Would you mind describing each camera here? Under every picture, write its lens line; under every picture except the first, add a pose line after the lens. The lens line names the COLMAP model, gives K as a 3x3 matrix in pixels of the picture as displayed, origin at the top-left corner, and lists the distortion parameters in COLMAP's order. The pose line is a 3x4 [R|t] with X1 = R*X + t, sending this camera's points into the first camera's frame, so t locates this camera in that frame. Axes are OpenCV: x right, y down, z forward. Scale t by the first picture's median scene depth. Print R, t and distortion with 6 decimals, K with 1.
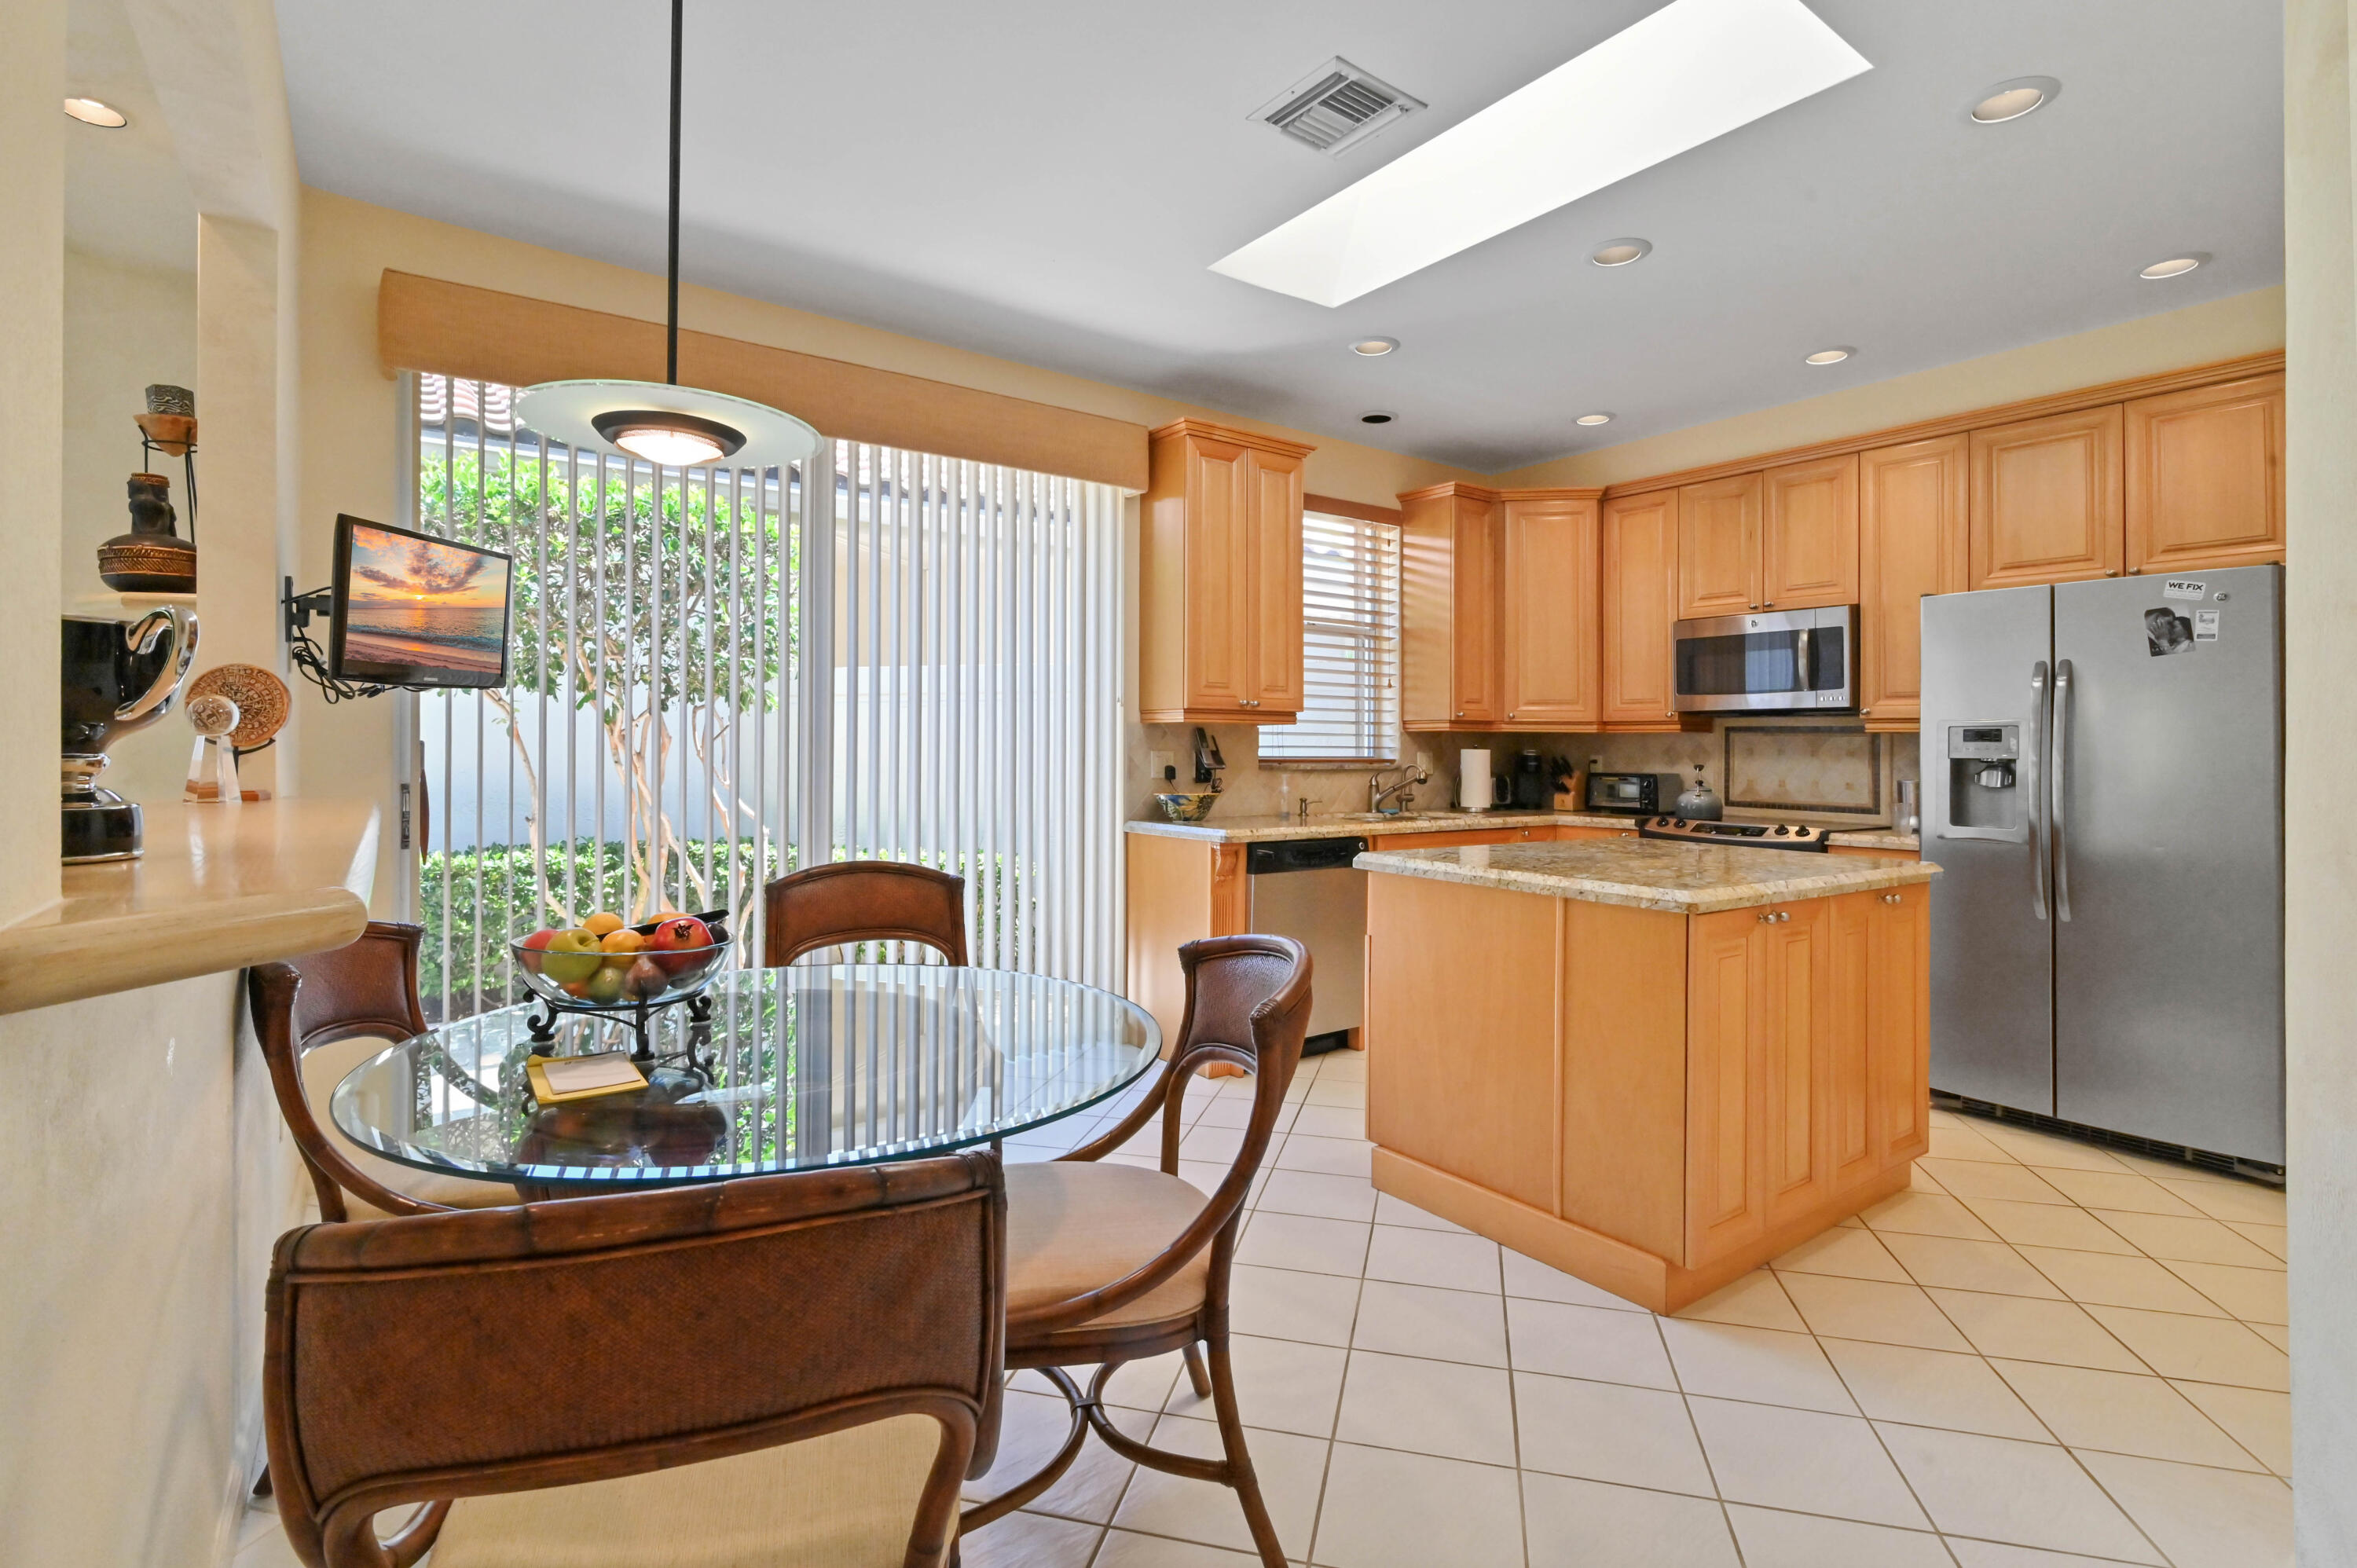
lens RADIAL K [[1093.5, 0, 1183.0], [0, 1093.5, 755.4], [0, 0, 1]] dist [-0.023217, -0.000052]
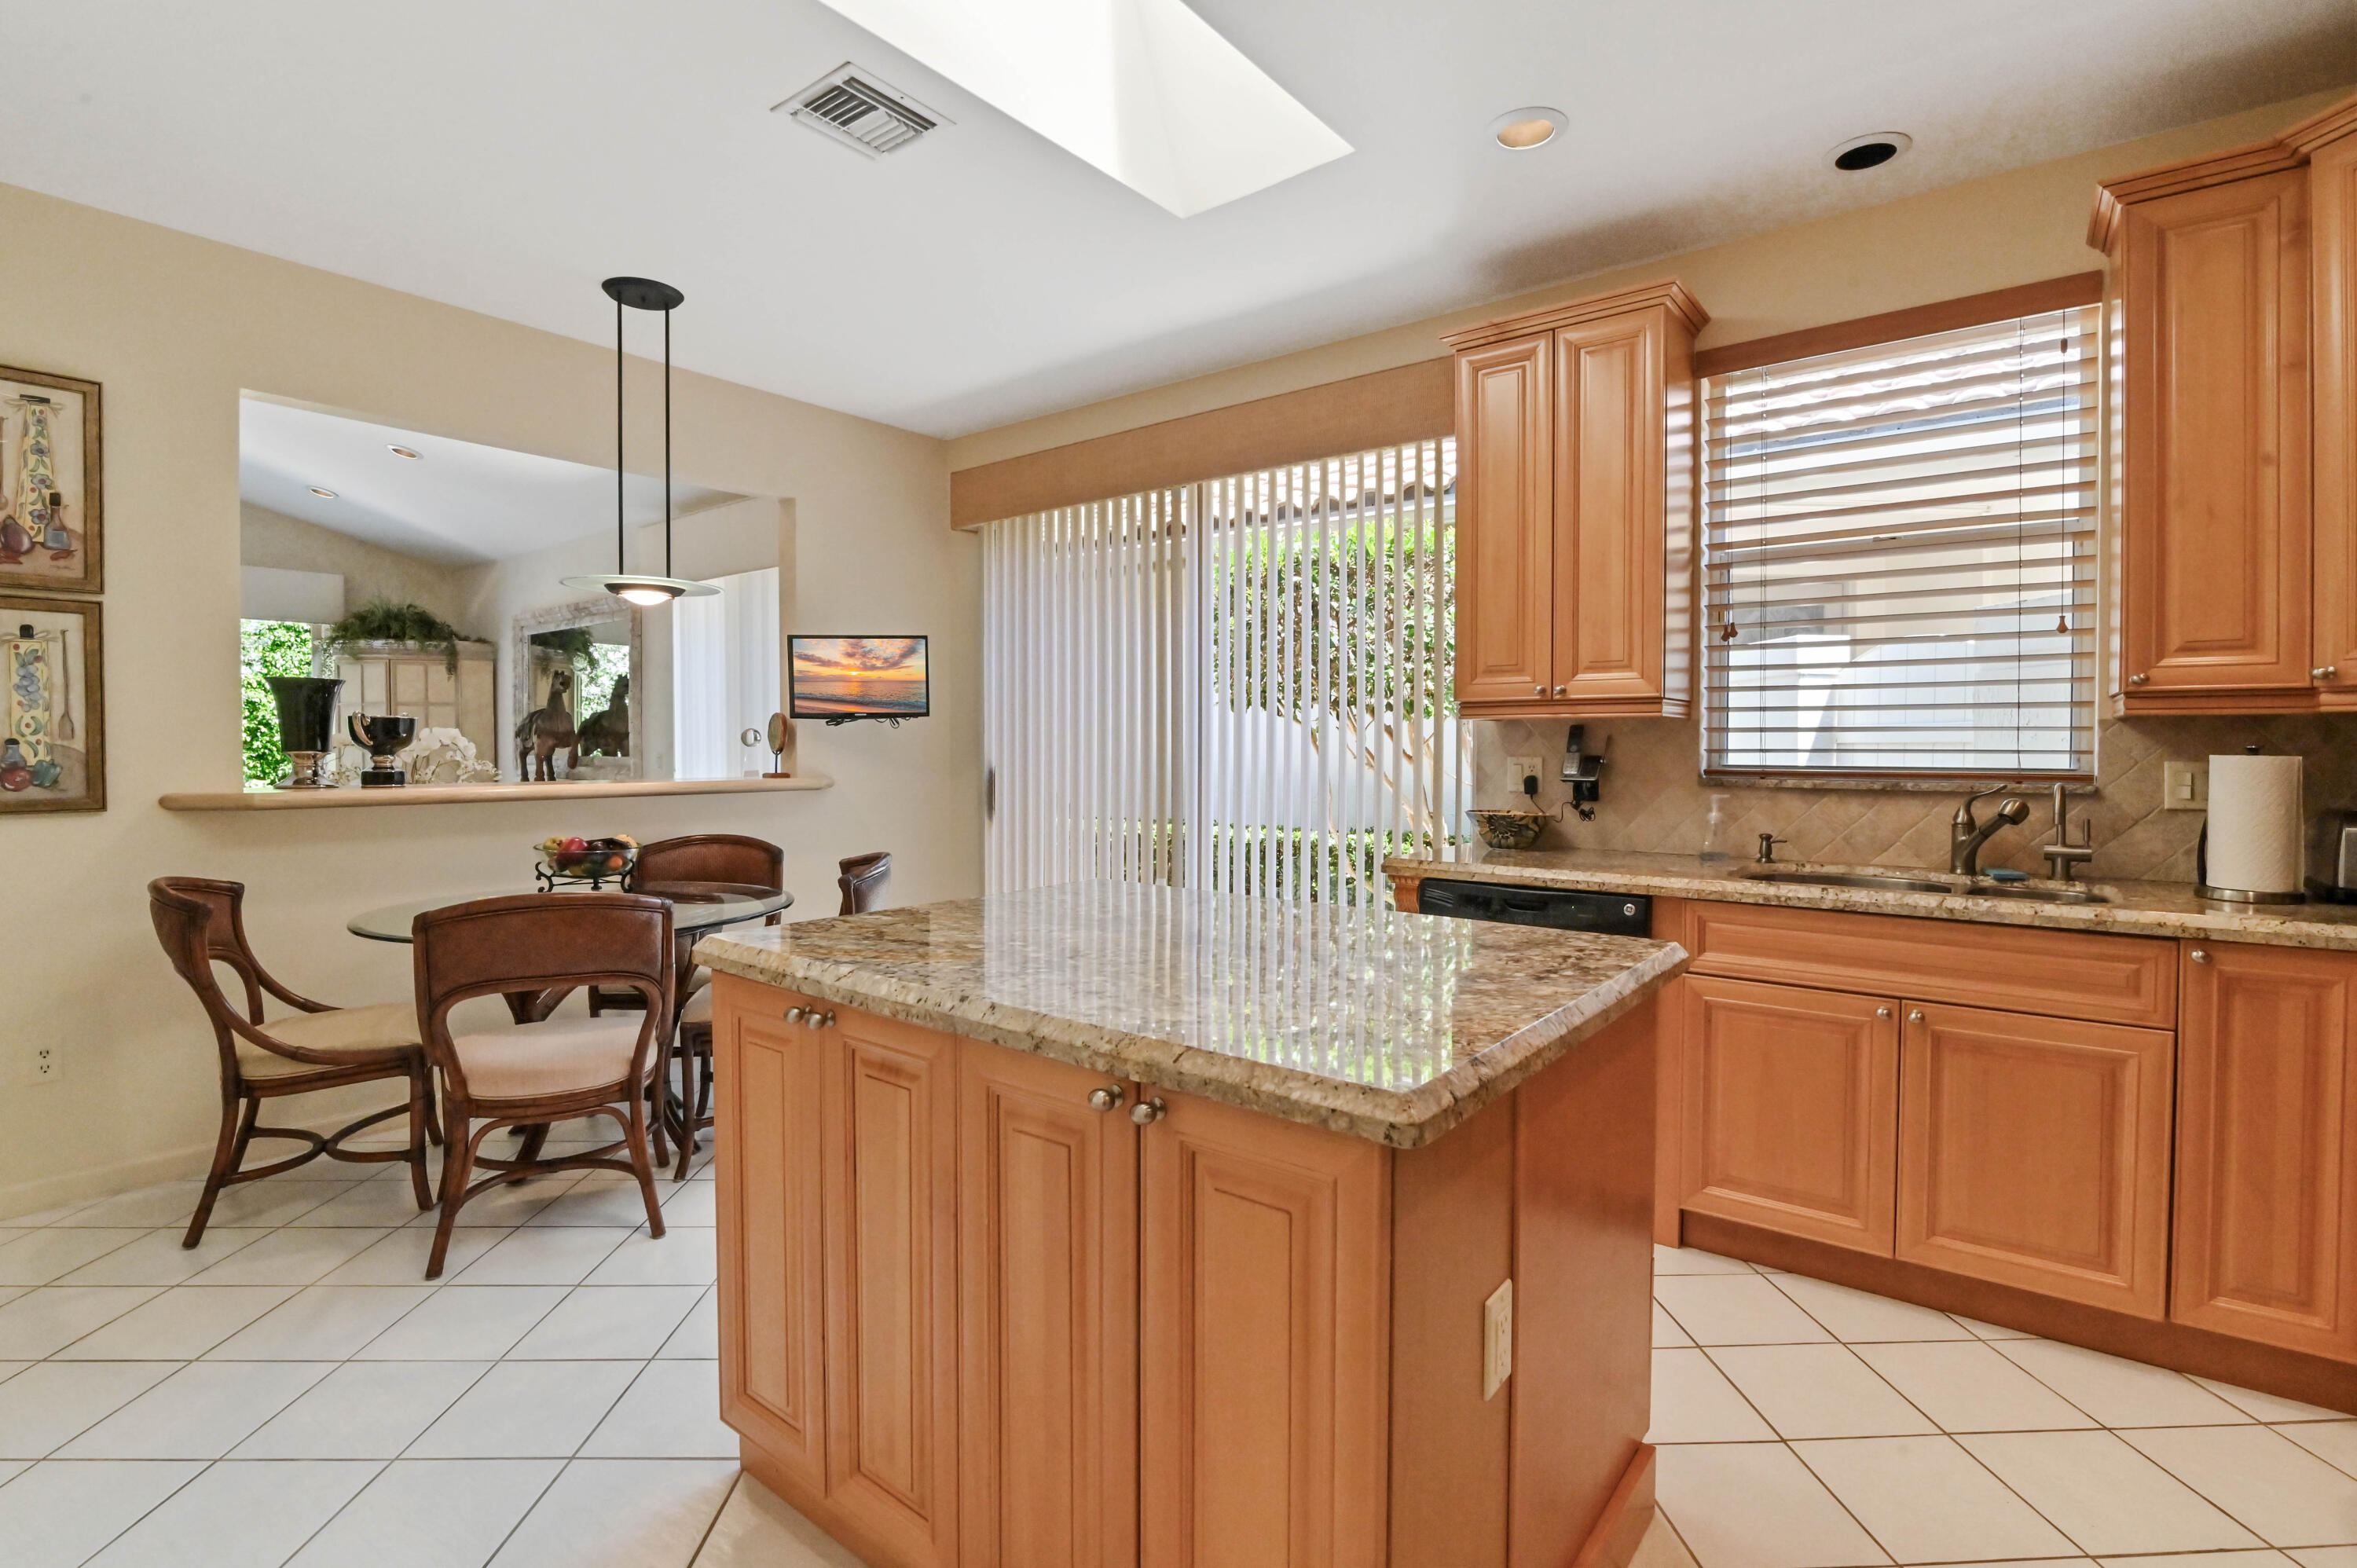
lens RADIAL K [[1093.5, 0, 1183.0], [0, 1093.5, 755.4], [0, 0, 1]] dist [-0.023217, -0.000052]
pose [[0.270883, -0.001287, -0.962611, 0.662587], [-0.009213, 0.999950, -0.003930, 0.000205], [0.962568, 0.009933, 0.270858, 0.568606]]
